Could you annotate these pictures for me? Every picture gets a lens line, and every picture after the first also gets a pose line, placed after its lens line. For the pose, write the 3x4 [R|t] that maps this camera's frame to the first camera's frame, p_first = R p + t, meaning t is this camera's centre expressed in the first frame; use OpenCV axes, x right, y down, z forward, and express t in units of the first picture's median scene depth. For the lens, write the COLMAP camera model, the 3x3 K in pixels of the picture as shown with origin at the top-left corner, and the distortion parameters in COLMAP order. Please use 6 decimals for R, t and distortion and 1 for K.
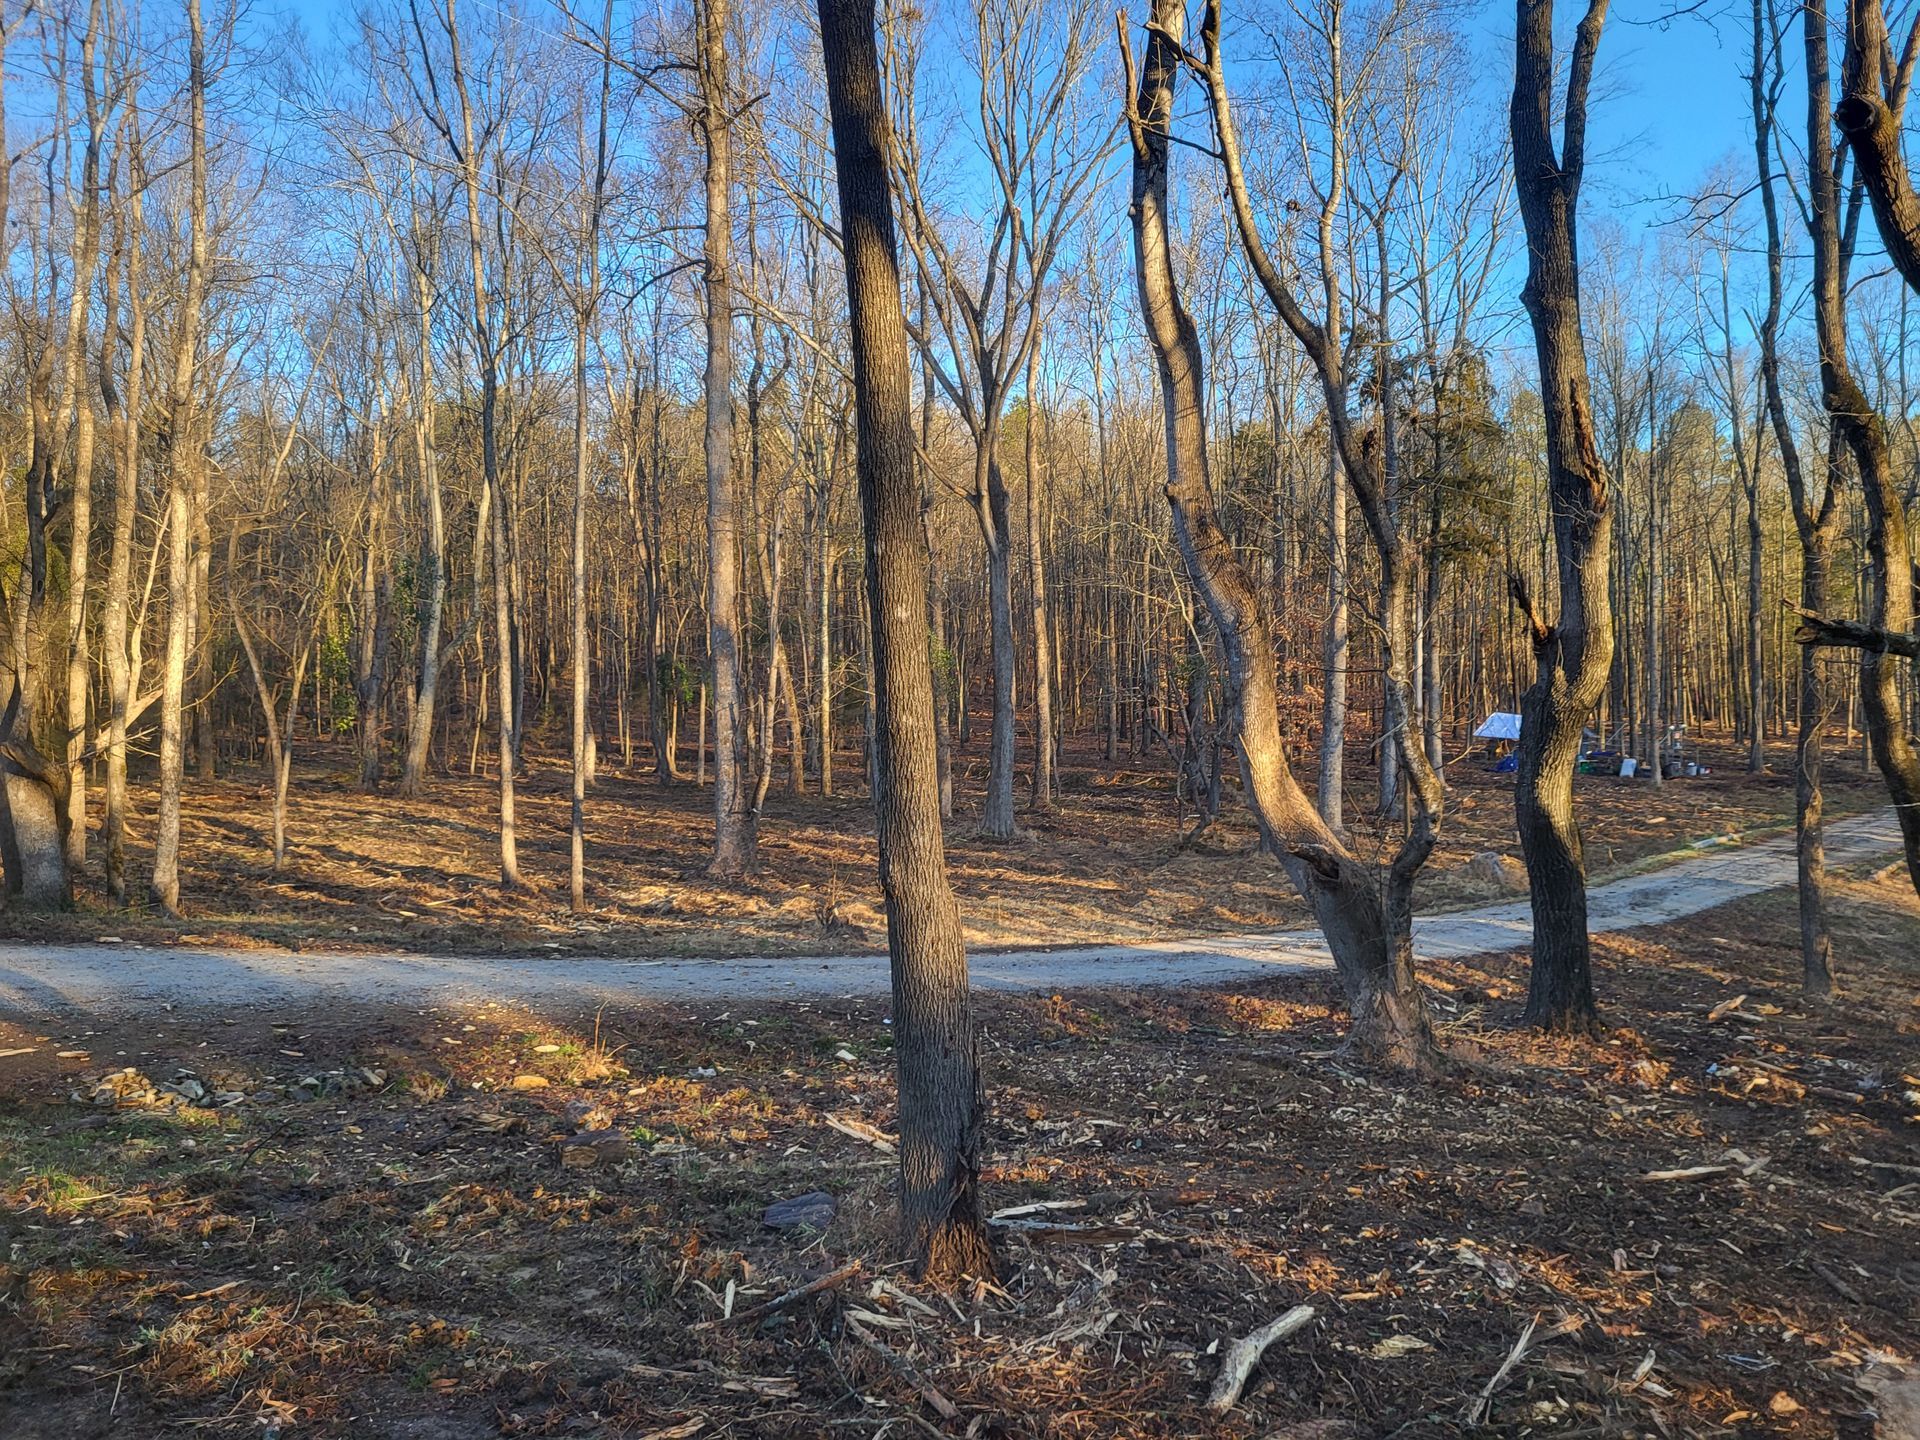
lens RADIAL K [[1417.9, 0, 986.2], [0, 1417.9, 673.3], [0, 0, 1]] dist [0.041832, -0.039616]
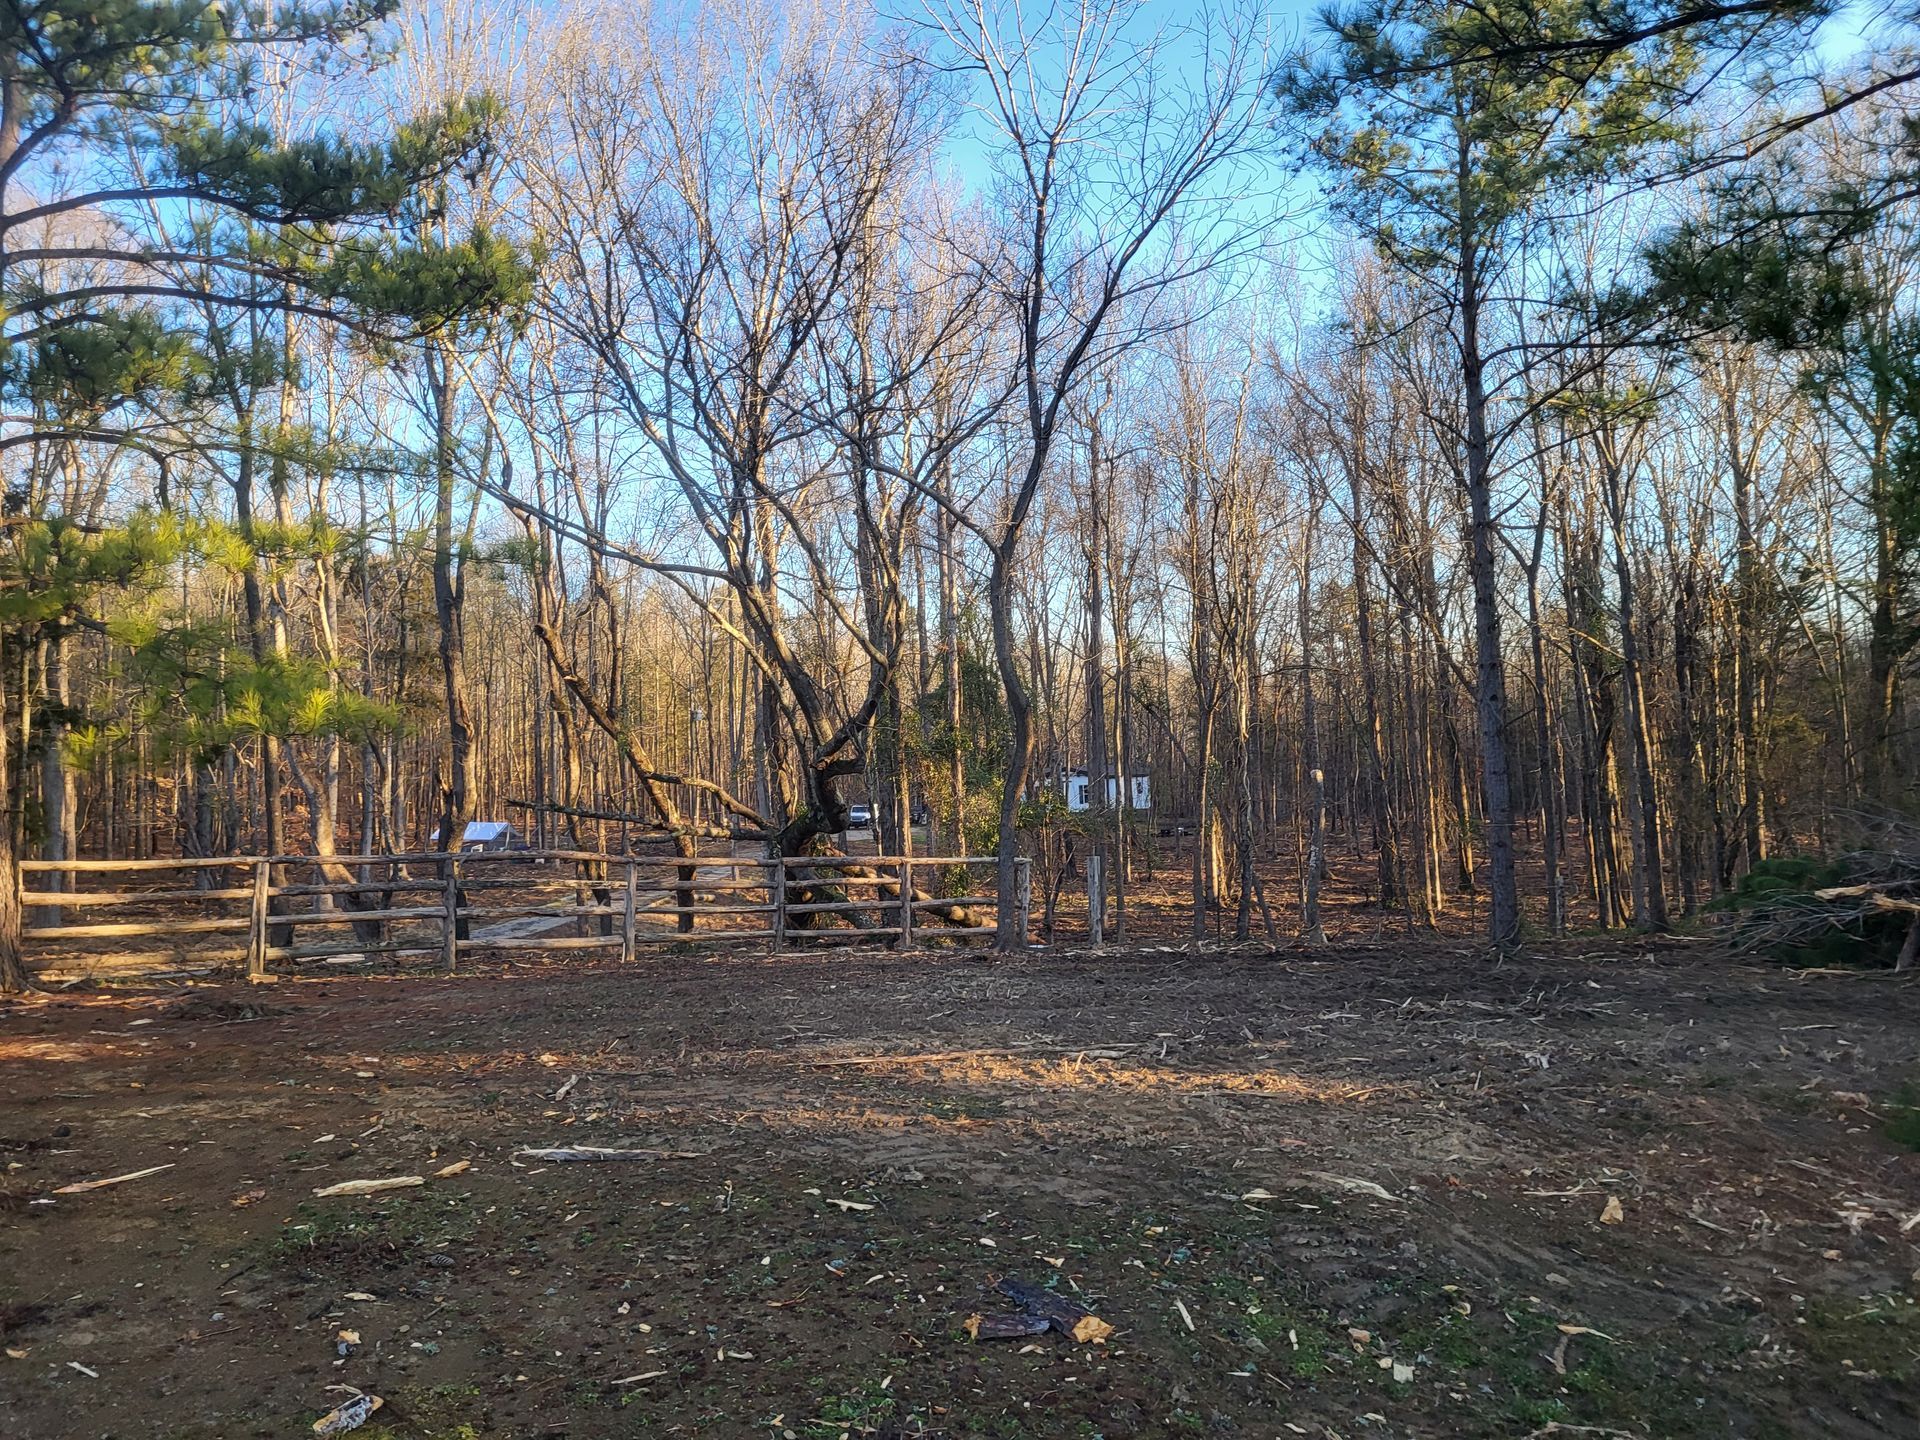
lens RADIAL K [[1417.9, 0, 961.7], [0, 1417.9, 702.7], [0, 0, 1]] dist [0.041832, -0.039616]
pose [[0.777072, 0.017897, 0.629158, -0.587454], [0.015541, 0.998745, -0.047605, -0.065321], [-0.629220, 0.046770, 0.775819, -1.850581]]
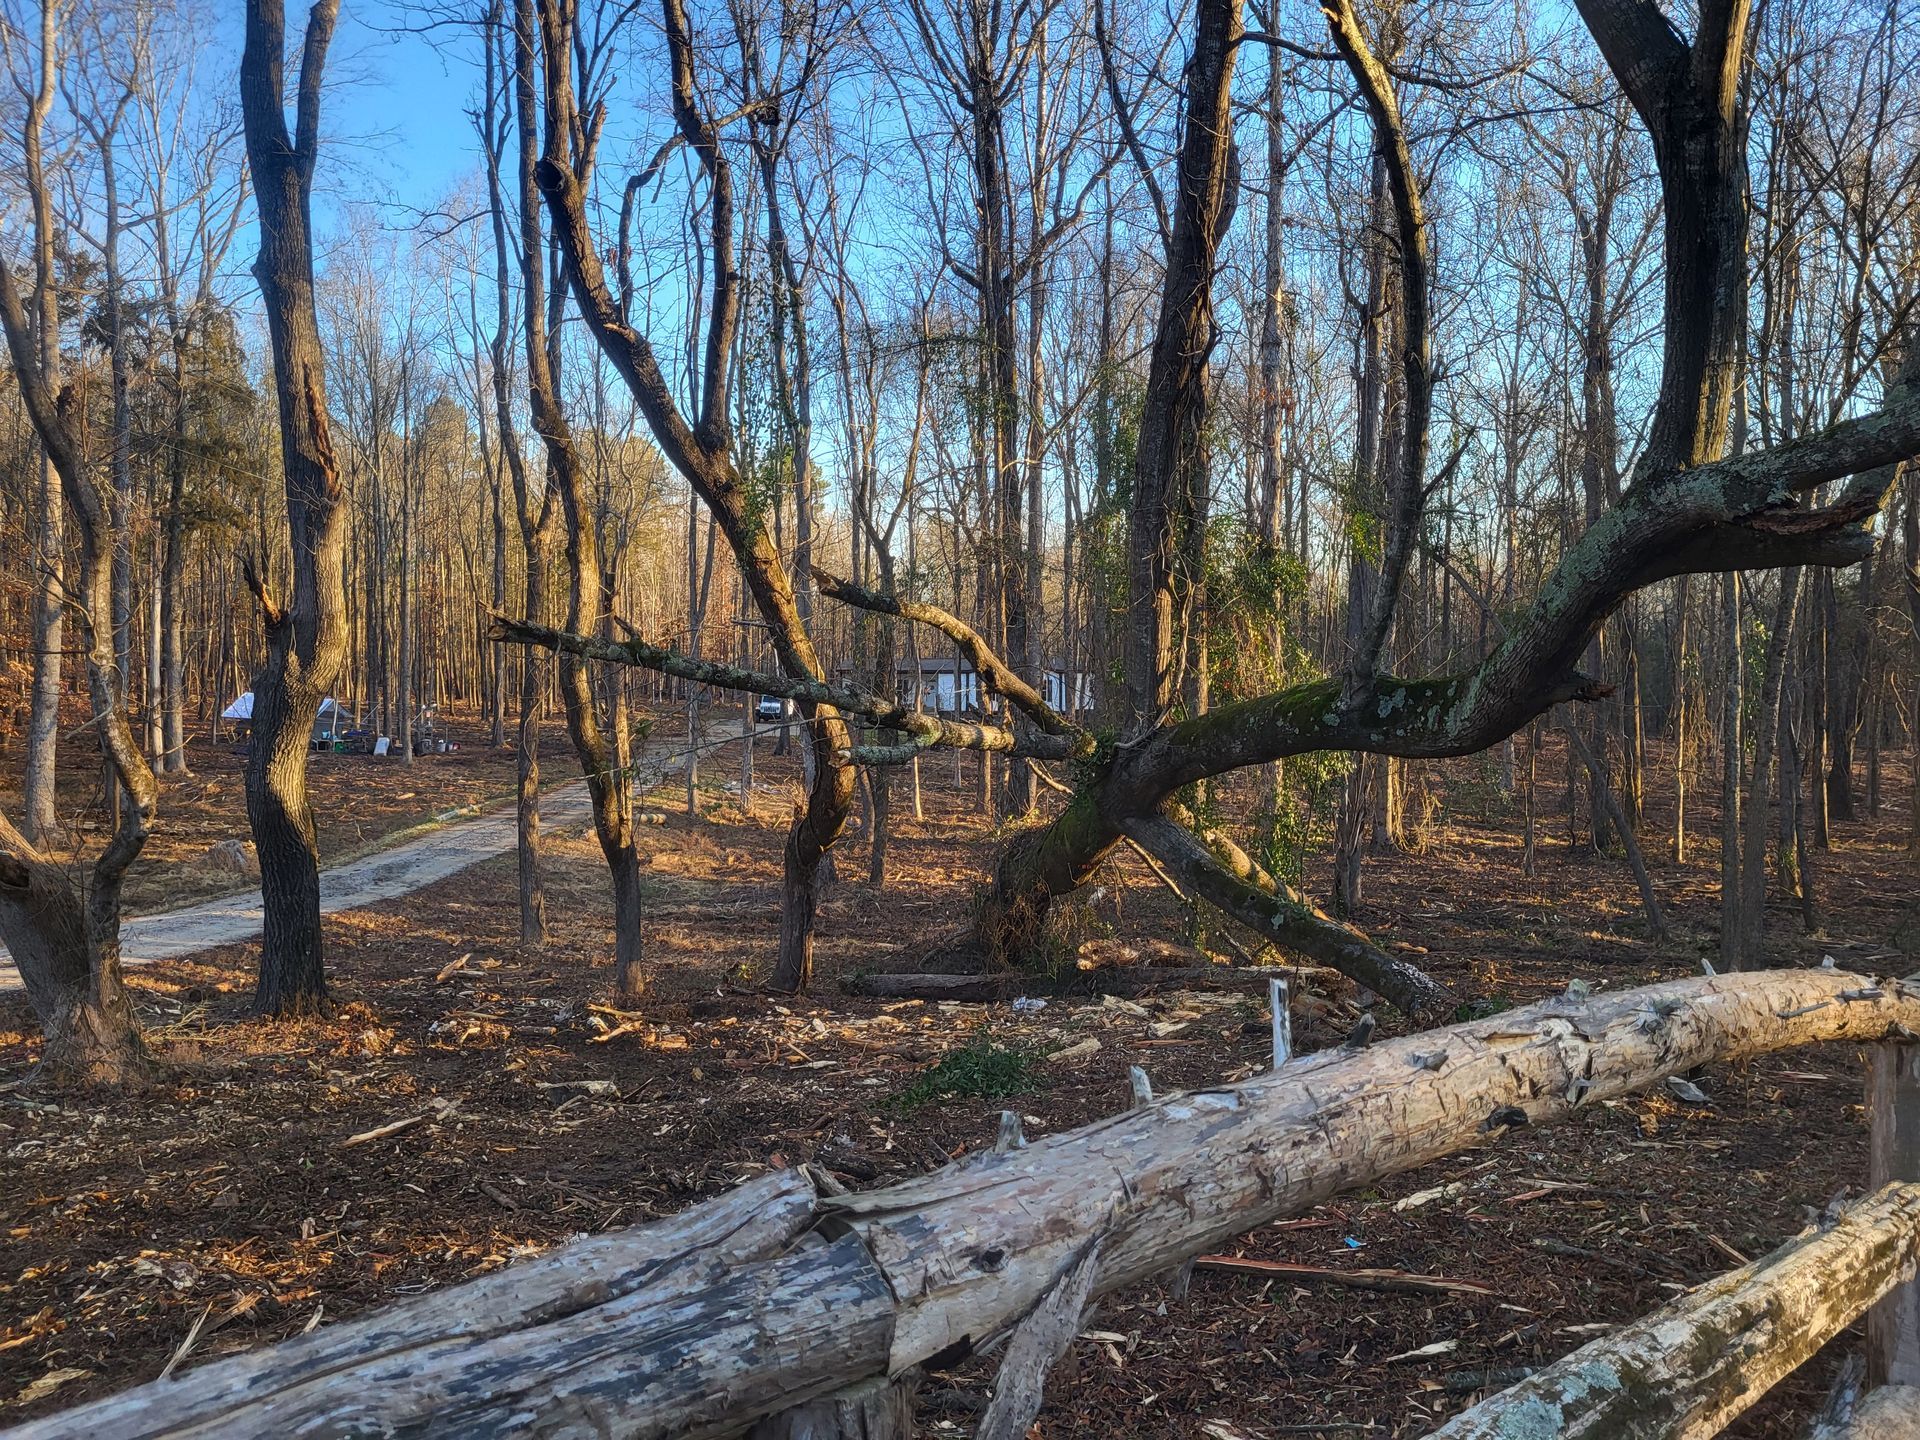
lens RADIAL K [[1417.9, 0, 940.9], [0, 1417.9, 695.4], [0, 0, 1]] dist [0.041832, -0.039616]
pose [[0.701381, 0.000566, 0.712786, 0.012429], [-0.022014, 0.999540, 0.020868, -0.006263], [-0.712446, -0.030328, 0.701071, -0.028217]]
